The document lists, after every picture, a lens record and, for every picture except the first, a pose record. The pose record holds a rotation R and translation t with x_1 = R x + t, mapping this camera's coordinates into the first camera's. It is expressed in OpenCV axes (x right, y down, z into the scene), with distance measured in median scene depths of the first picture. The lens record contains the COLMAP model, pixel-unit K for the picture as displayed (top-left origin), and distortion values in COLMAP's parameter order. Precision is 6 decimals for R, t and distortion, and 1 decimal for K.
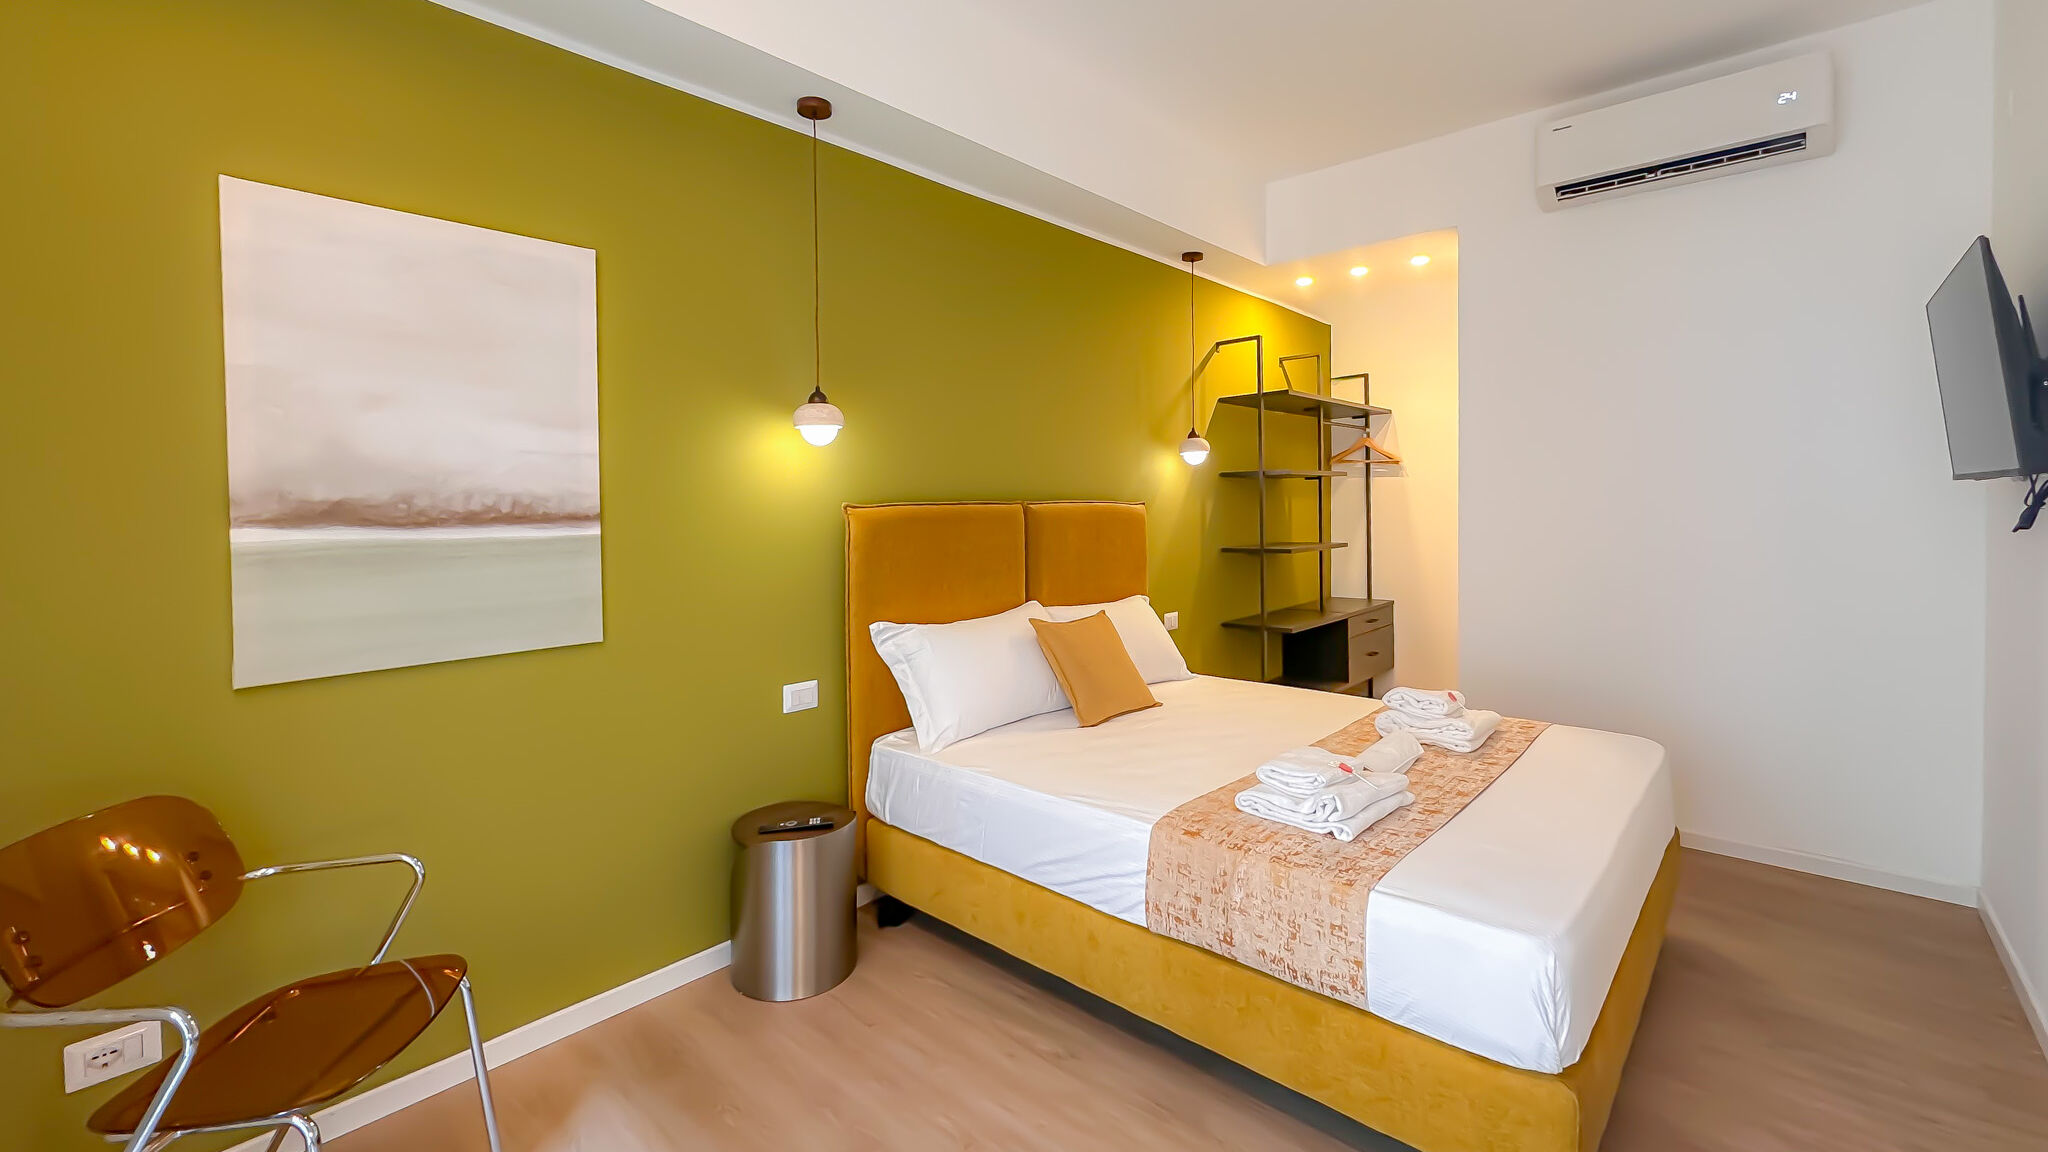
lens RADIAL K [[844.8, 0, 1021.3], [0, 844.8, 525.7], [0, 0, 1]] dist [-0.000397, 0.000225]
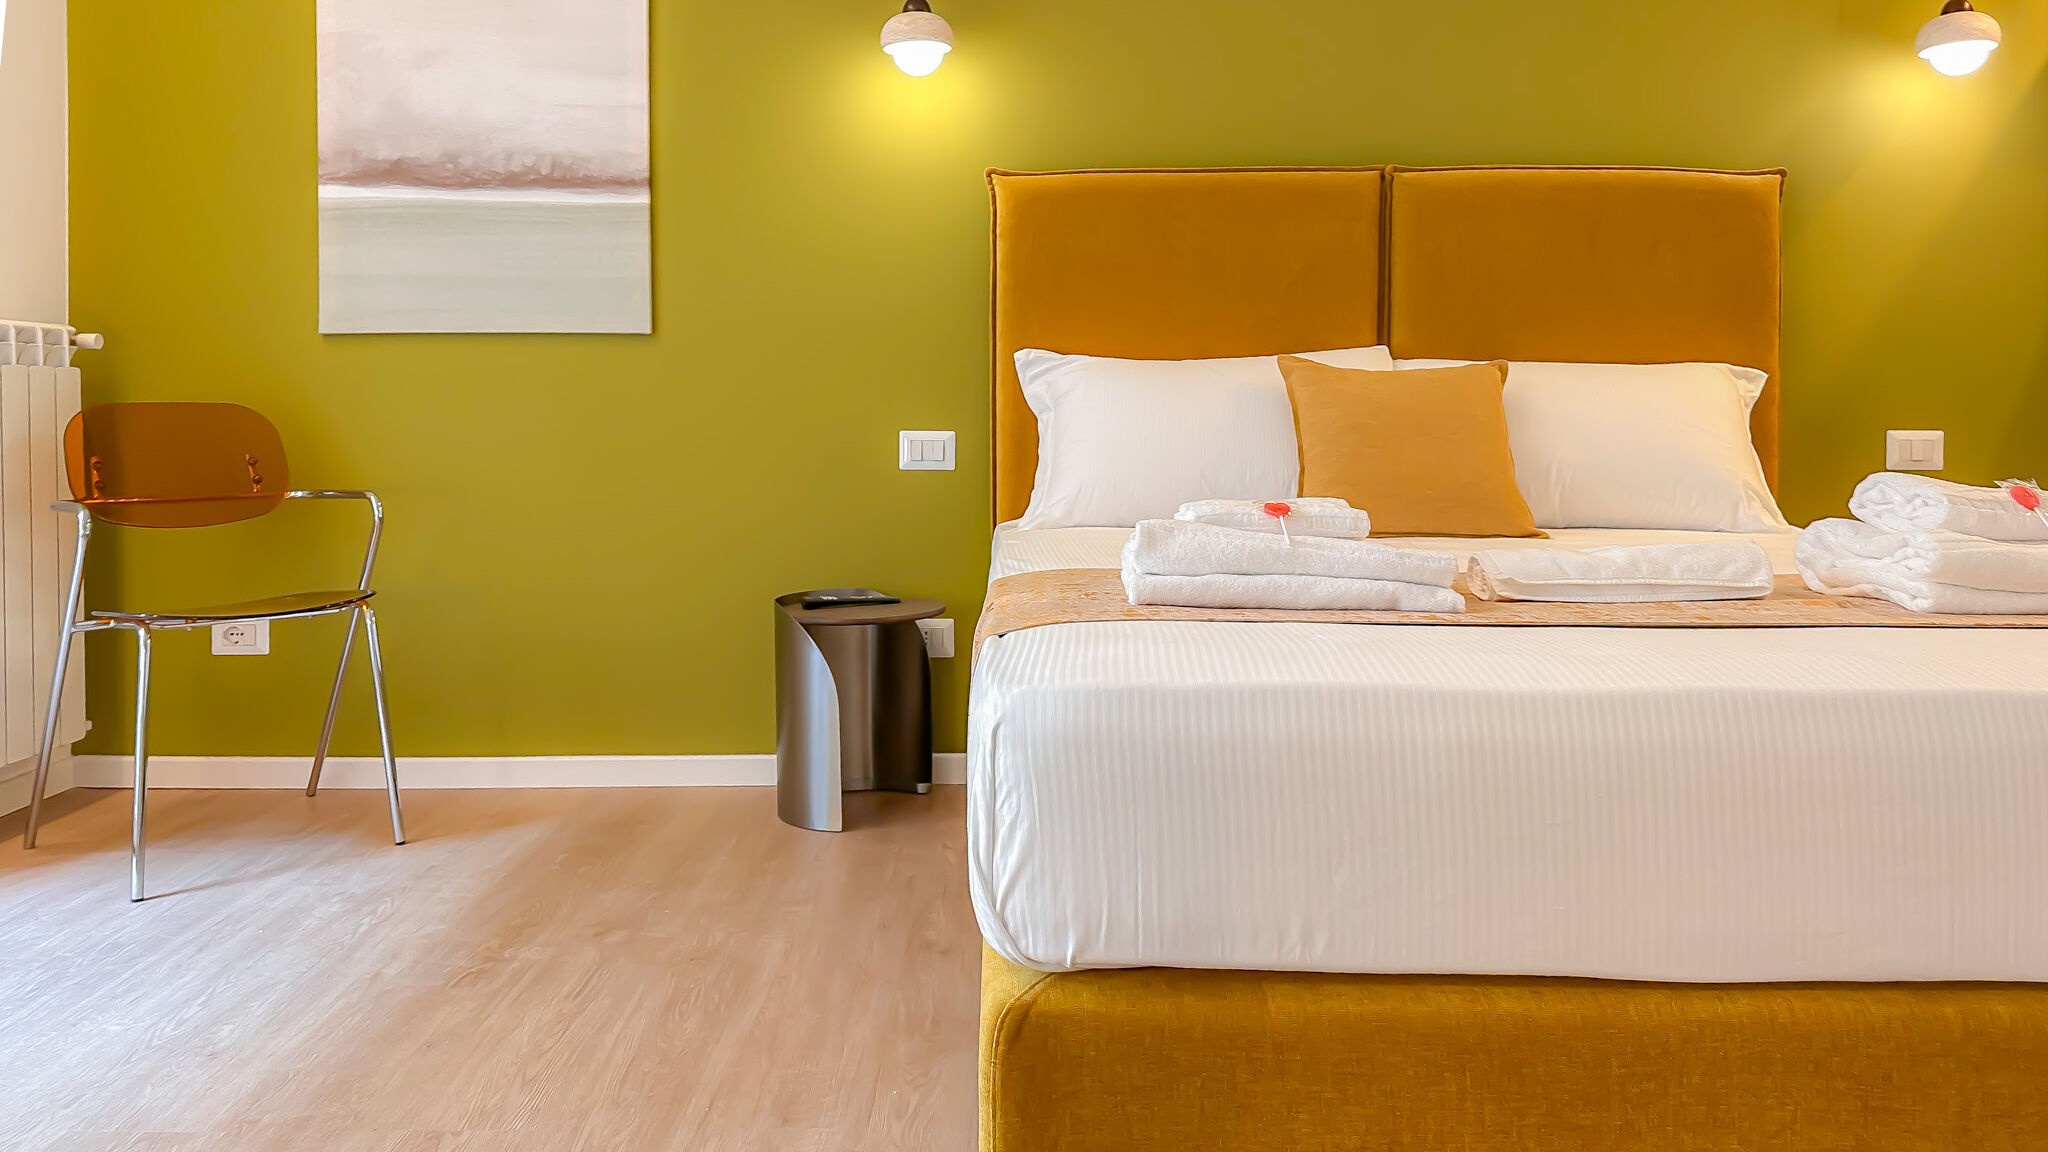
lens RADIAL K [[1466.9, 0, 1017.9], [0, 1466.9, 482.3], [0, 0, 1]] dist [0.105946, -0.184748]
pose [[0.676190, 0.044078, -0.735408, 0.917982], [-0.029509, 0.999028, 0.032745, 0.248119], [0.736136, -0.000441, 0.676833, 0.302738]]
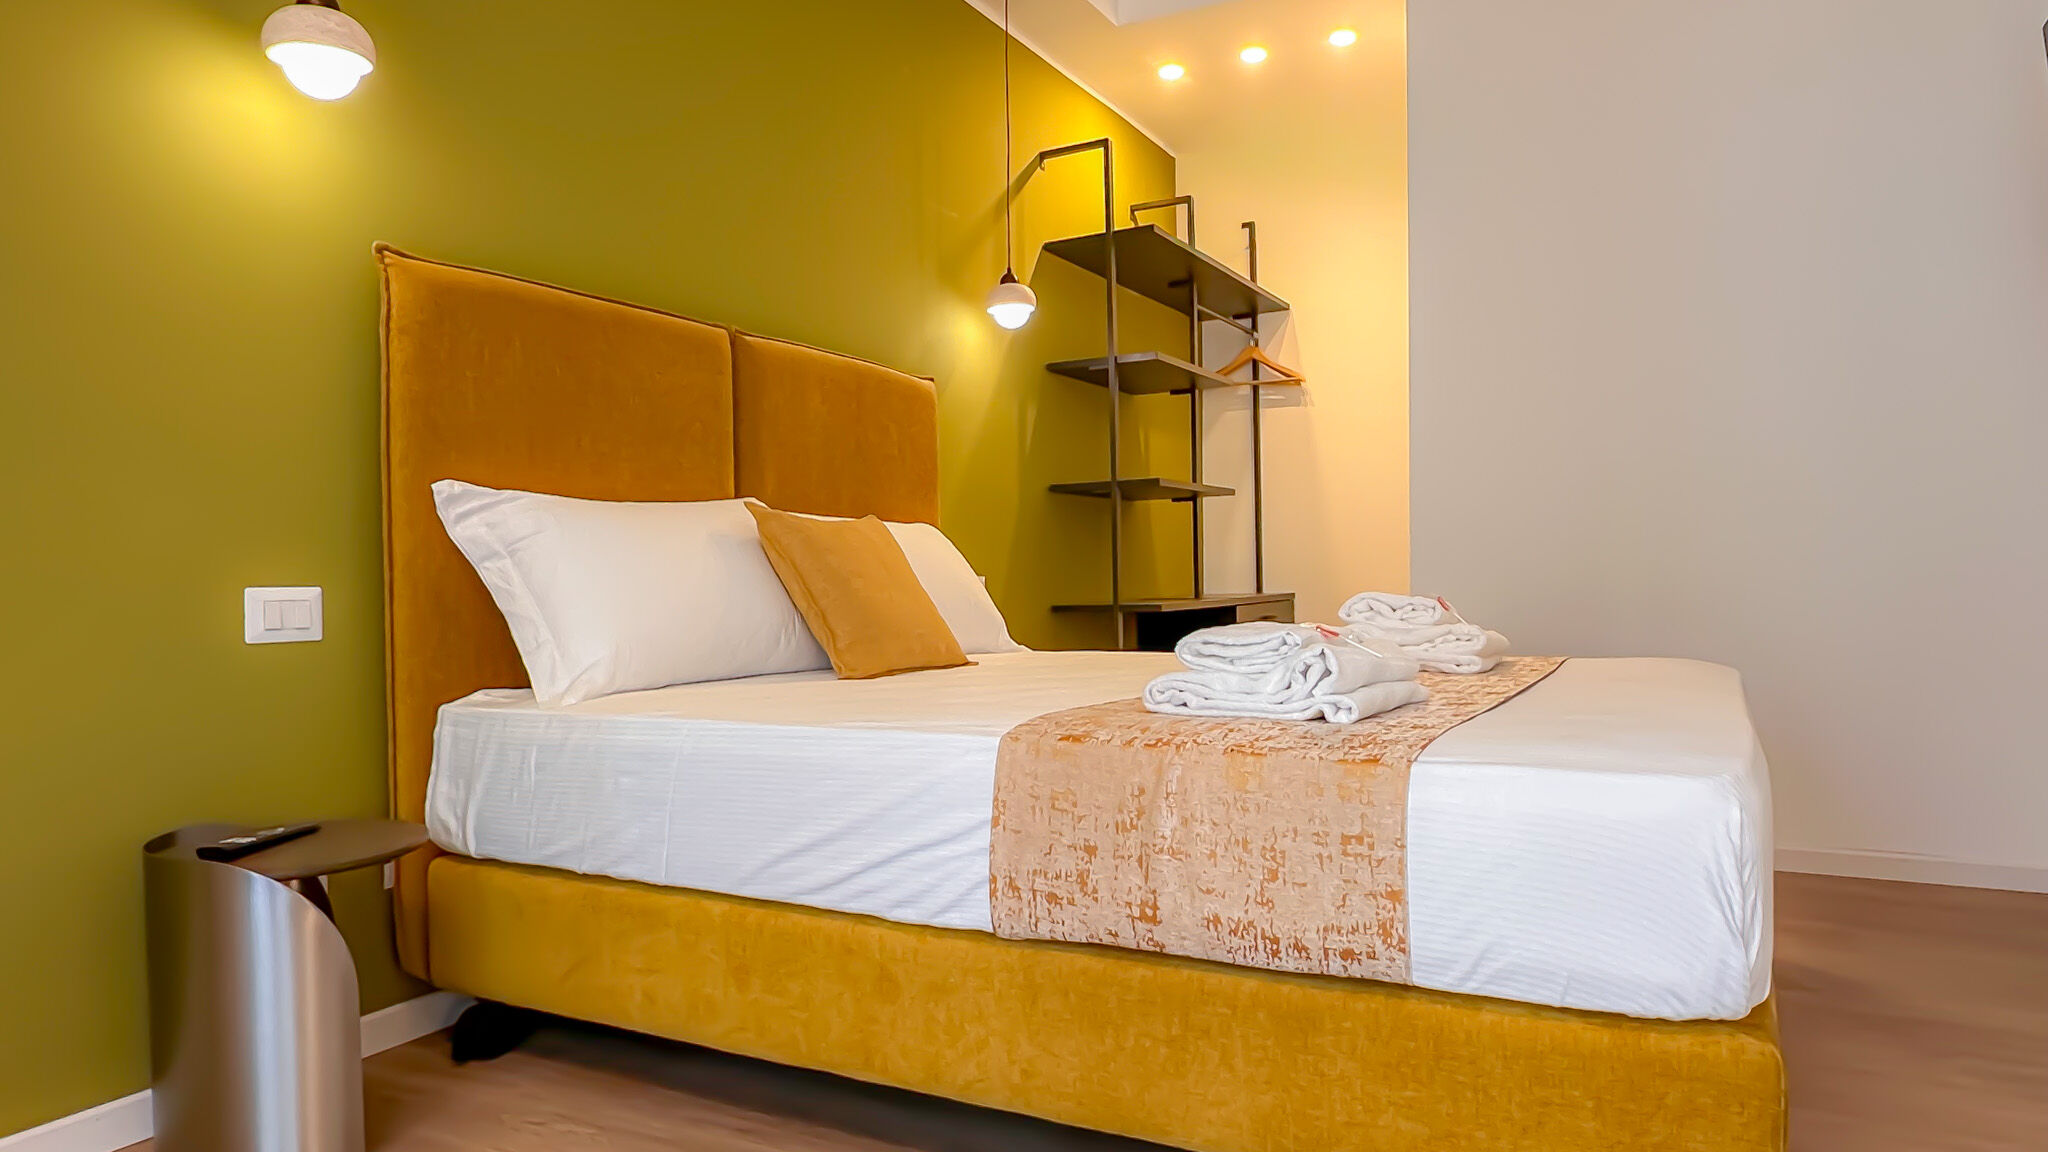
lens RADIAL K [[1283.6, 0, 1022.8], [0, 1283.6, 595.1], [0, 0, 1]] dist [-0.005587, -0.001692]
pose [[0.970334, -0.006671, 0.241676, -0.025815], [0.009263, 0.999911, -0.009593, 0.268572], [-0.241590, 0.011547, 0.970310, 0.205881]]
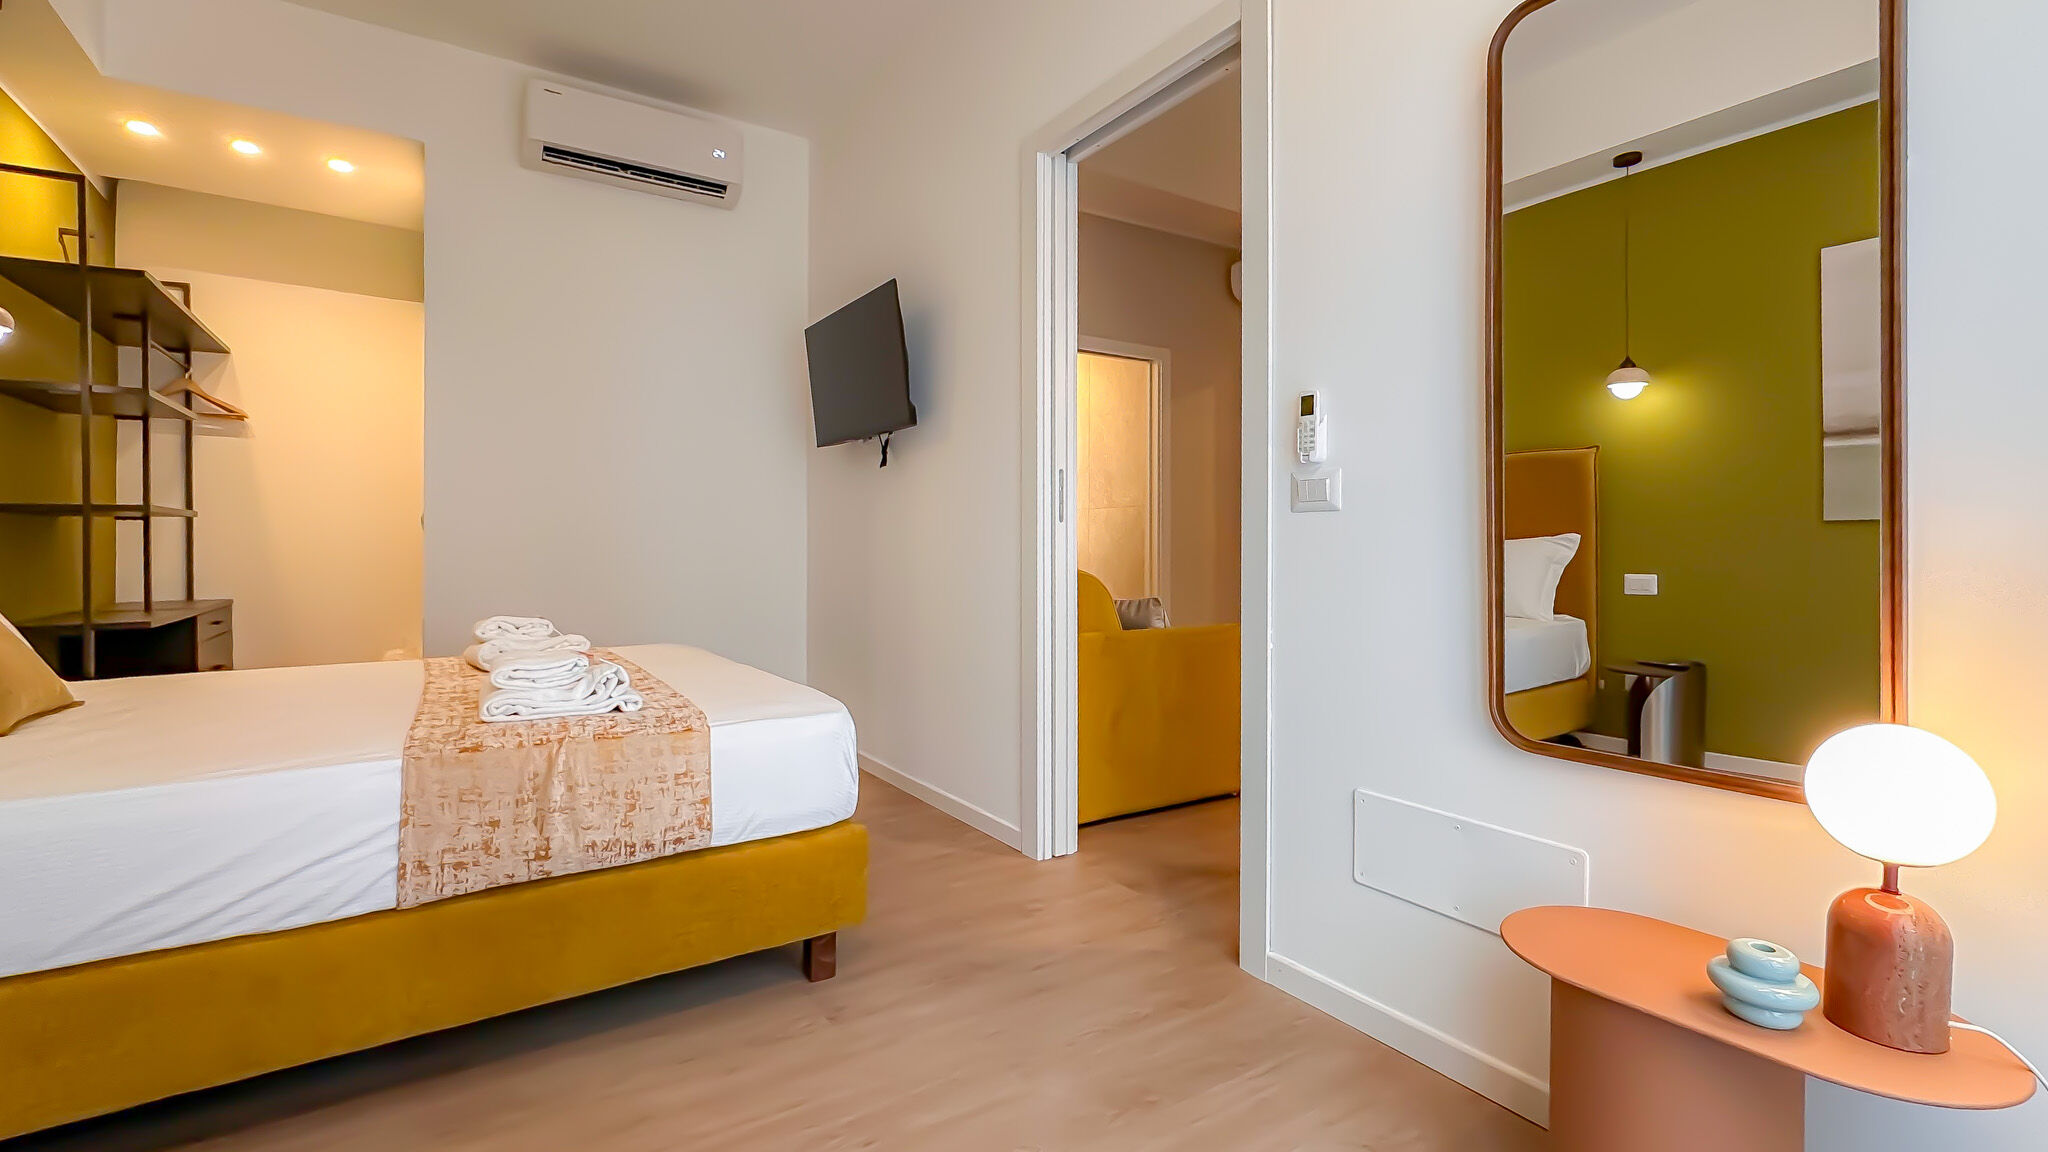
lens RADIAL K [[890.7, 0, 1022.6], [0, 890.7, 546.9], [0, 0, 1]] dist [-0.000278, 0.000232]
pose [[0.249919, 0.010234, 0.968213, -0.439144], [0.022930, 0.999601, -0.016485, 0.196077], [-0.967995, 0.026321, 0.249585, 0.291988]]
